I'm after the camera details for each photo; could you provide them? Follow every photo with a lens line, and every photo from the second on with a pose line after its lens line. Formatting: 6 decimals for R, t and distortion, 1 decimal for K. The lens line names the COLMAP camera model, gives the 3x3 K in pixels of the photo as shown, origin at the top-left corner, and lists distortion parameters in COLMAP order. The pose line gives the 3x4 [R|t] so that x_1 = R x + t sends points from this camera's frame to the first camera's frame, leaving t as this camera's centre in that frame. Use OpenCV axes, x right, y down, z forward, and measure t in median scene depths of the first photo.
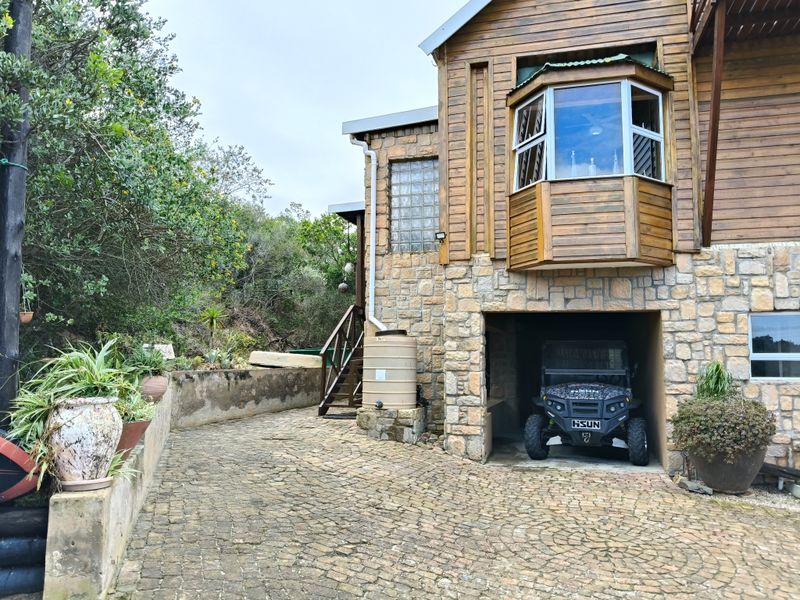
lens RADIAL K [[605.2, 0, 404.0], [0, 605.2, 295.1], [0, 0, 1]] dist [0.055071, -0.047449]
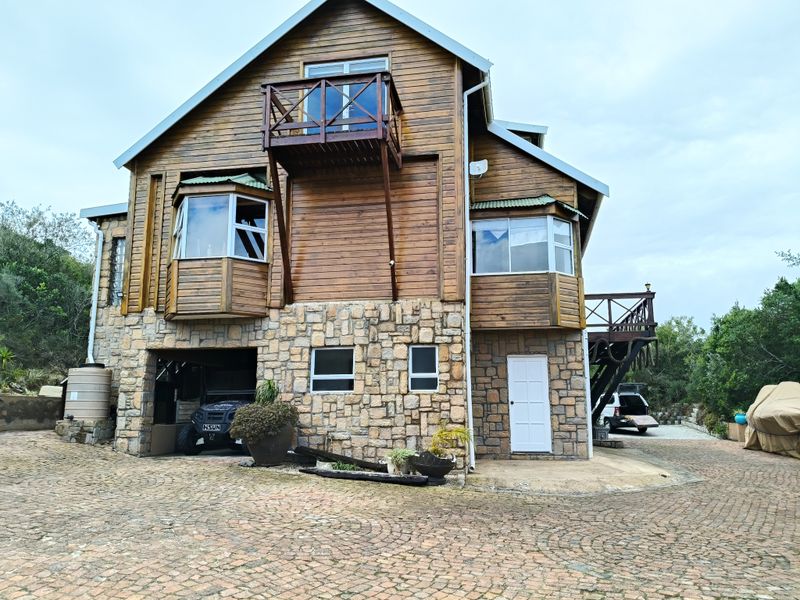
lens RADIAL K [[605.2, 0, 403.7], [0, 605.2, 297.5], [0, 0, 1]] dist [0.055071, -0.047449]
pose [[0.997162, 0.004435, 0.075152, 0.623040], [0.001066, 0.997332, -0.072994, 0.012275], [-0.075275, 0.072867, 0.994497, -0.469049]]
